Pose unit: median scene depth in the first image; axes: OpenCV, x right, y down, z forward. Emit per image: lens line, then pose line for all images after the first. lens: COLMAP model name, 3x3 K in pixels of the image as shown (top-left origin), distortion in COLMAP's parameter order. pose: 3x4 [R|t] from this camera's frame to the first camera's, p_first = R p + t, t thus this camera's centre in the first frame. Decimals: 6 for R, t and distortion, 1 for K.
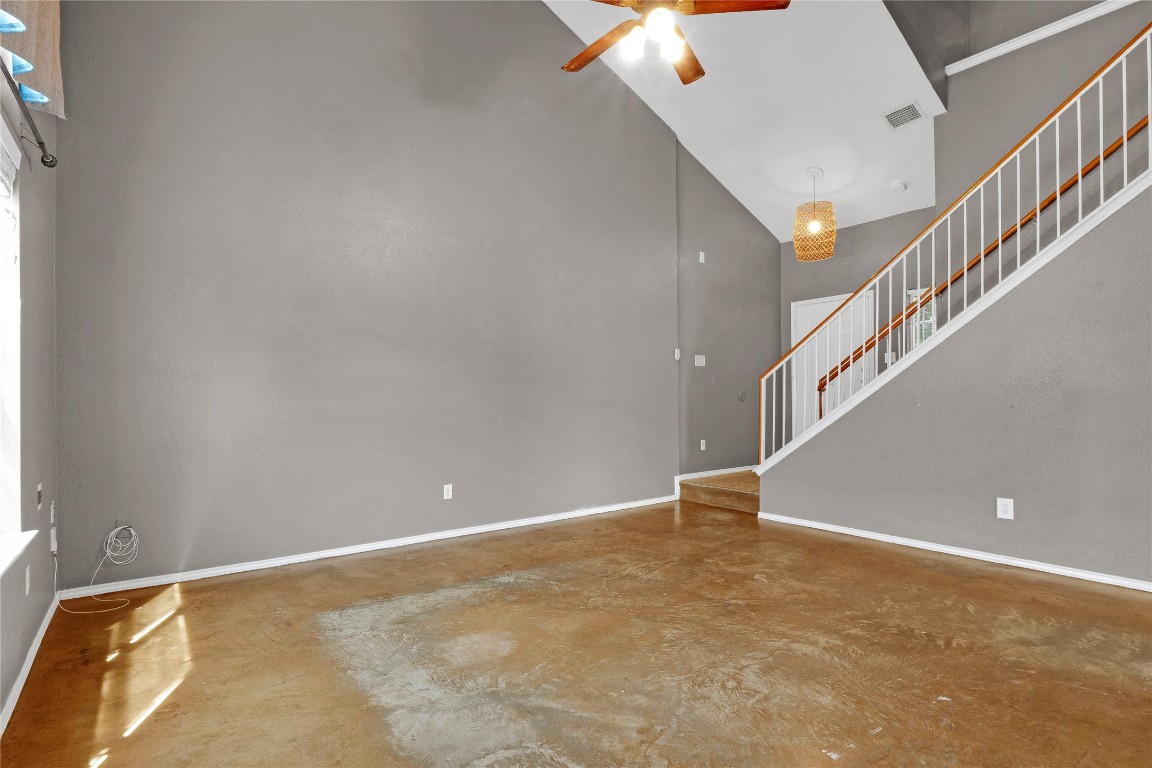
lens RADIAL K [[560.4, 0, 571.2], [0, 560.4, 392.0], [0, 0, 1]] dist [-0.001052, -0.003670]
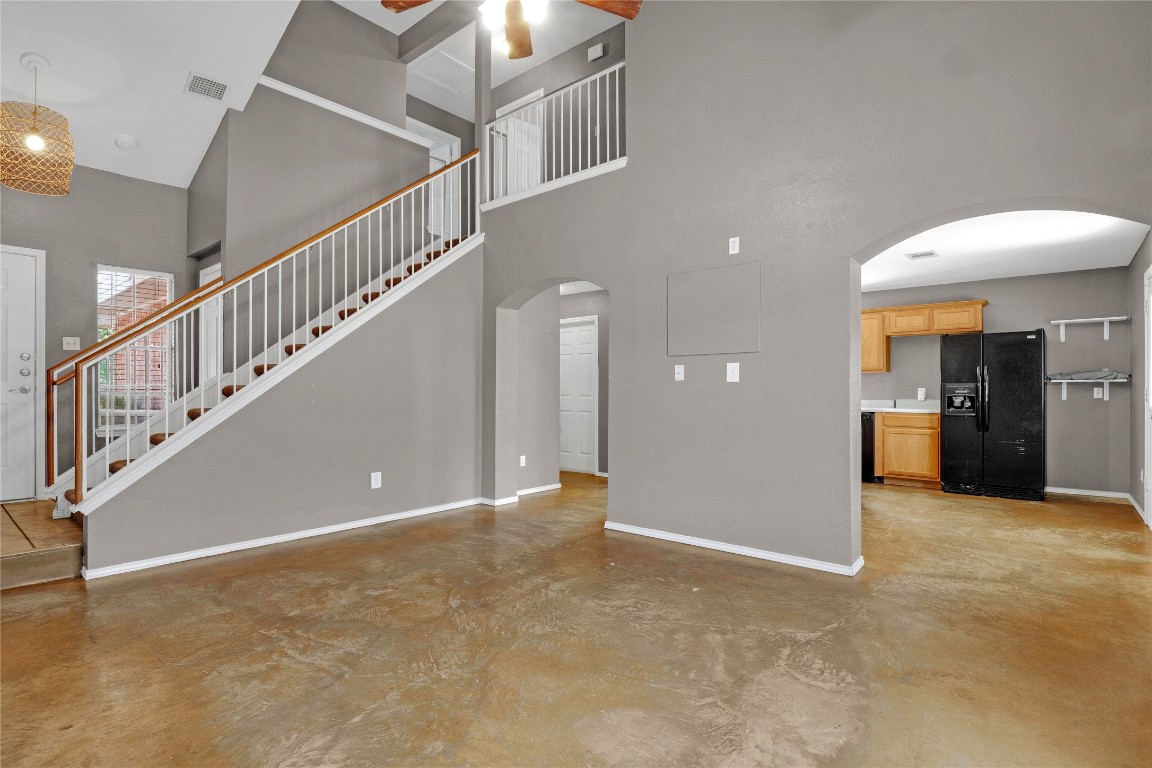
lens RADIAL K [[560.4, 0, 572.1], [0, 560.4, 384.4], [0, 0, 1]] dist [-0.001052, -0.003670]
pose [[-0.204155, 0.016533, 0.978799, -0.689160], [-0.009331, 0.999779, -0.018833, 0.009834], [-0.978894, -0.012978, -0.203956, 0.977039]]
